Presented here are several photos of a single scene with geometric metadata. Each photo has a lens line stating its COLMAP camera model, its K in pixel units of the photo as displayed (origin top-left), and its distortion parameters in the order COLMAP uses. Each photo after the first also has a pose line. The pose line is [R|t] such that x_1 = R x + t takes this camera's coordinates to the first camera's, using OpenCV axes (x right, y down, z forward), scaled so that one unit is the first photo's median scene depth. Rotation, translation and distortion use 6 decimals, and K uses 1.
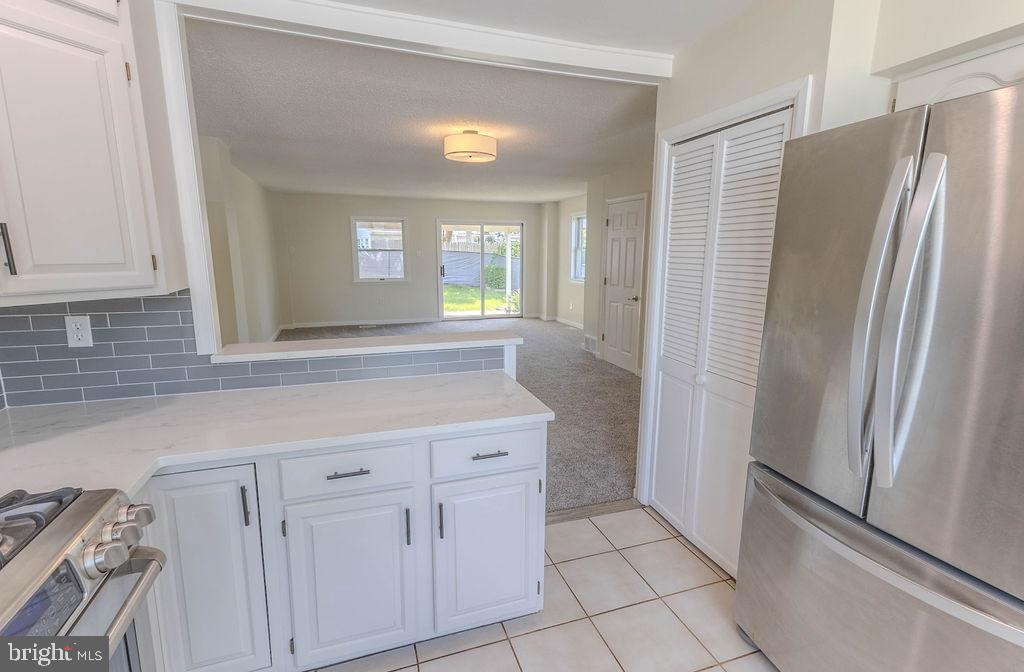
lens RADIAL K [[470.7, 0, 512.0], [0, 470.7, 336.0], [0, 0, 1]] dist [0.020116, -0.000470]
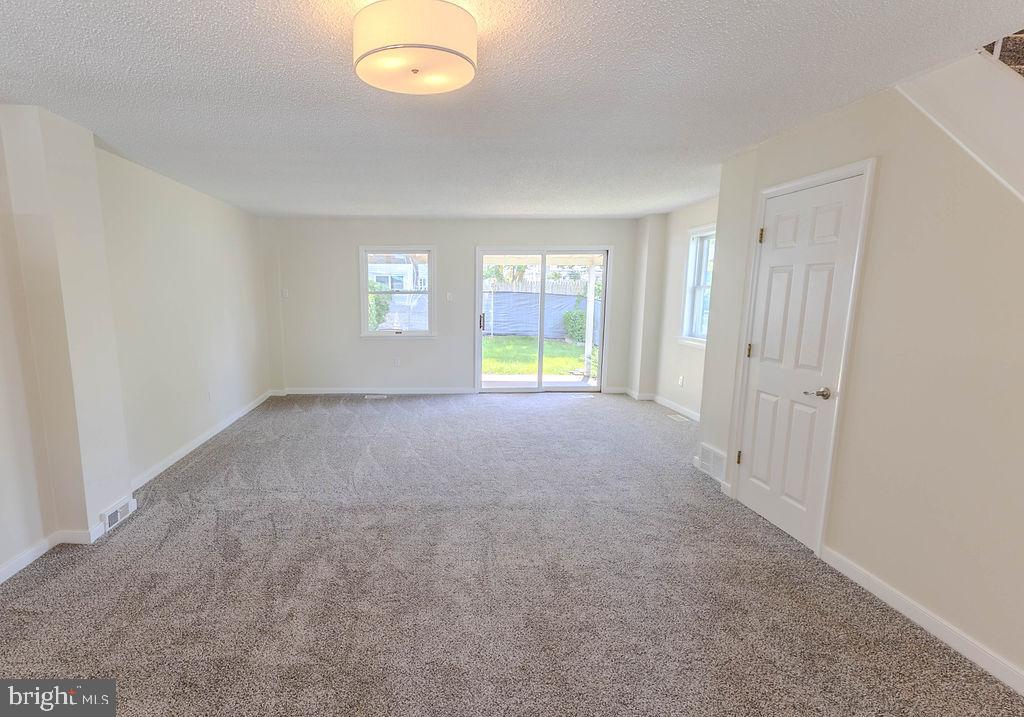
lens RADIAL K [[384.1, 0, 512.0], [0, 384.1, 358.5], [0, 0, 1]] dist [-0.001705, -0.000084]
pose [[0.948228, 0.049780, -0.313664, 0.075473], [-0.051661, 0.998662, 0.002319, -0.086168], [0.313360, 0.014005, 0.949531, 0.471307]]
